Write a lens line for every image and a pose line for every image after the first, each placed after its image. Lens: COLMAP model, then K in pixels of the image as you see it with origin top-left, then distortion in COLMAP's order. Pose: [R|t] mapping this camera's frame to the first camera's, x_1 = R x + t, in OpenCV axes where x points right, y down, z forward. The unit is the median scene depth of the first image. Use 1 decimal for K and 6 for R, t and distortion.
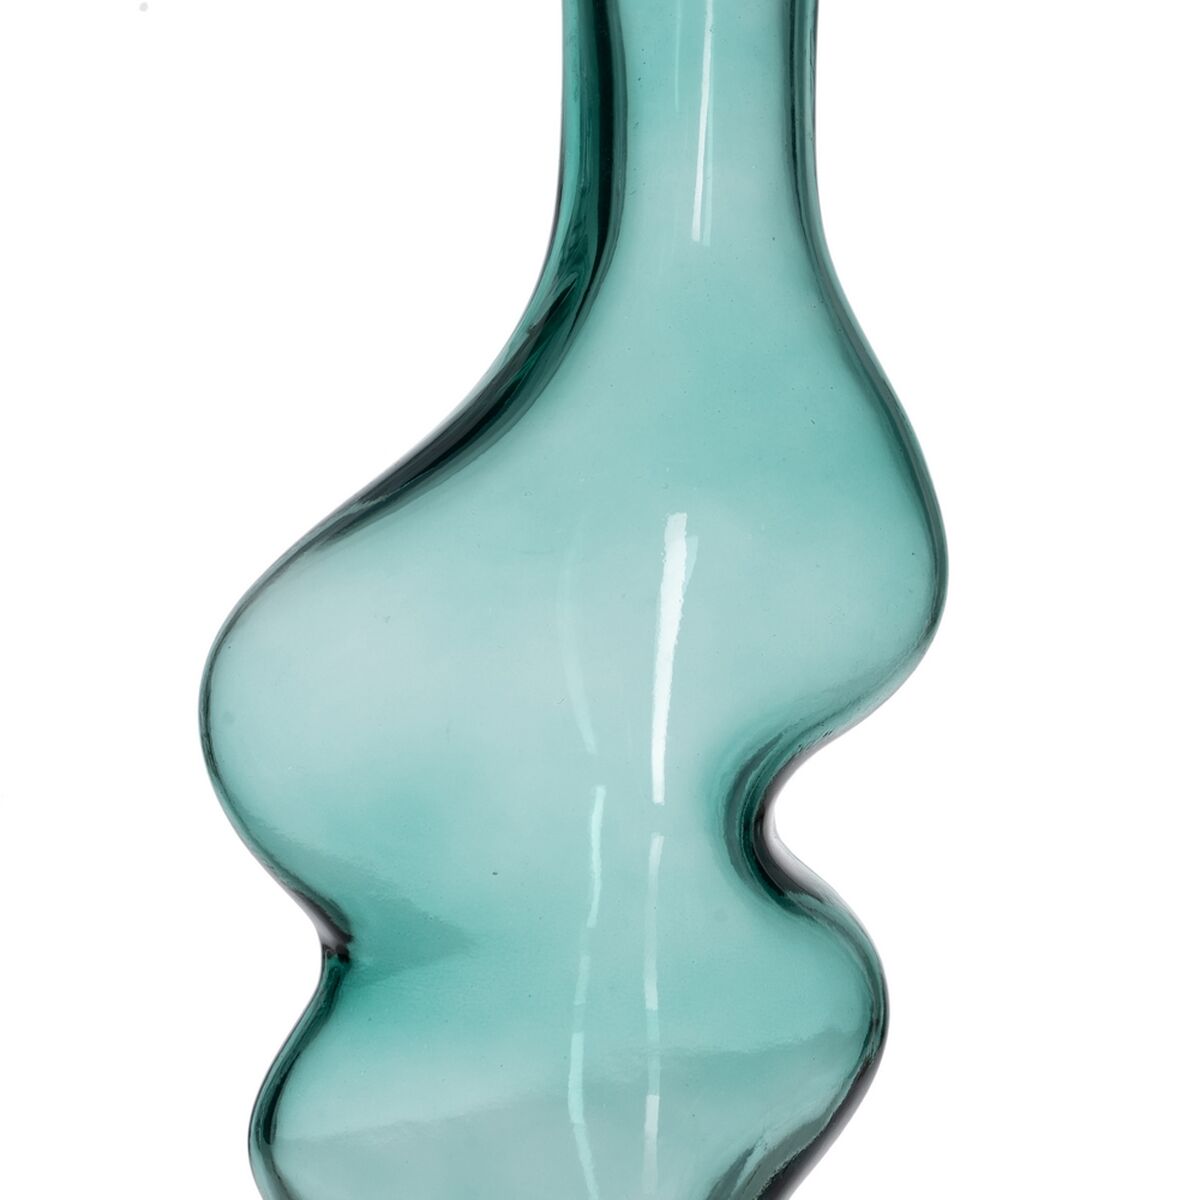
lens RADIAL K [[7028.8, 0, 597.1], [0, 7028.8, 598.7], [0, 0, 1]] dist [-0.860389, 0.000000]
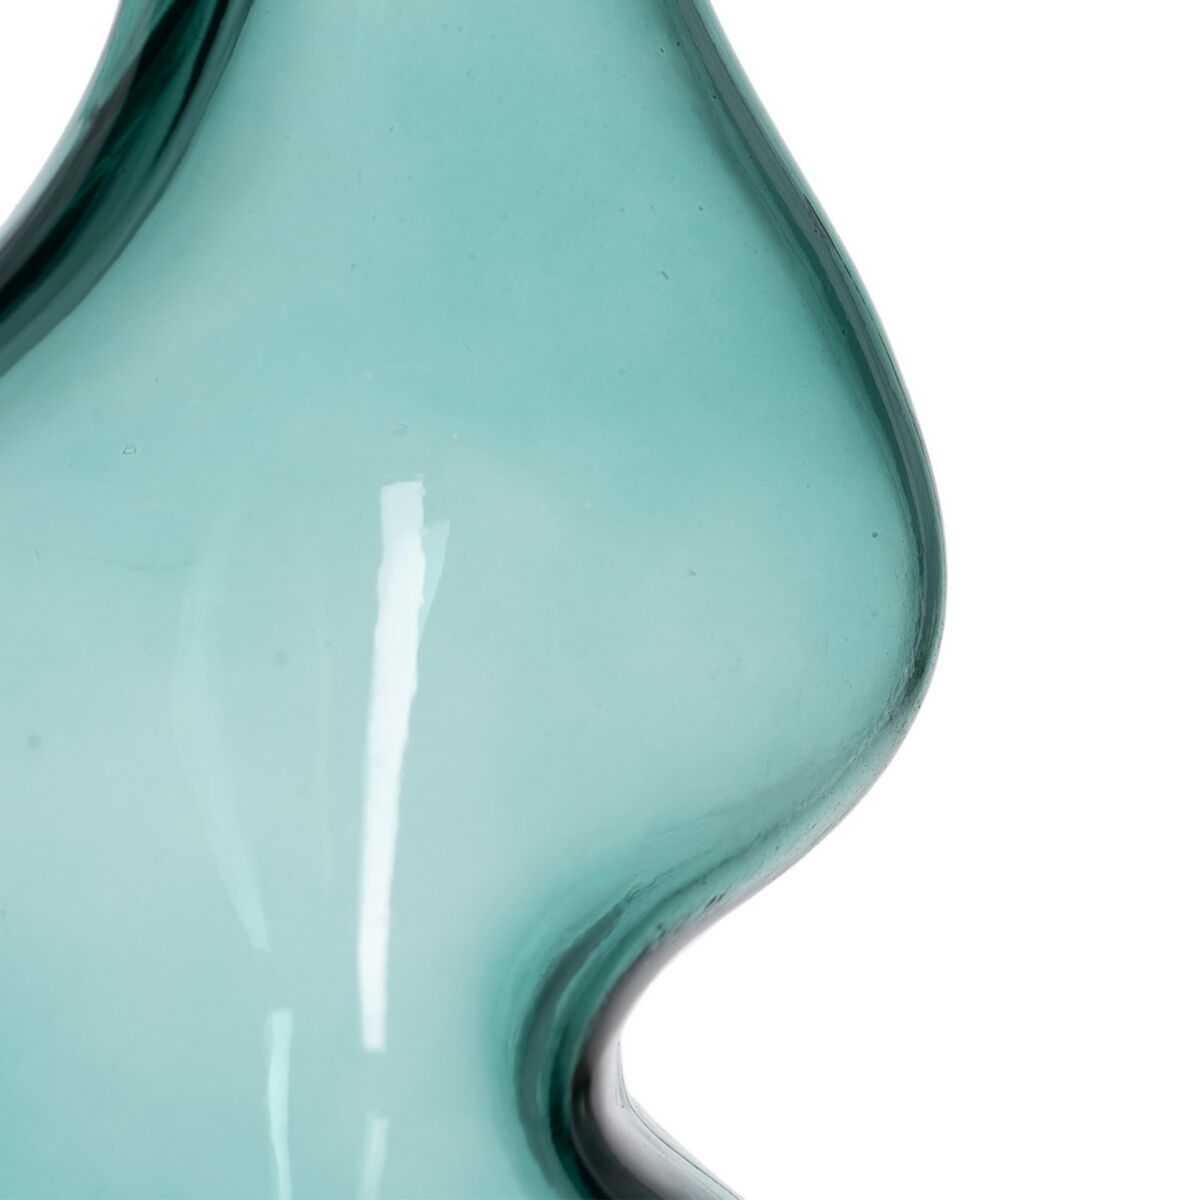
lens RADIAL K [[7028.8, 0, 600.8], [0, 7028.8, 599.9], [0, 0, 1]] dist [-0.860389, 0.000000]
pose [[0.999397, -0.034651, -0.002210, 0.026428], [0.034632, 0.999368, -0.008024, 0.001504], [0.002487, 0.007942, 0.999965, 0.496497]]
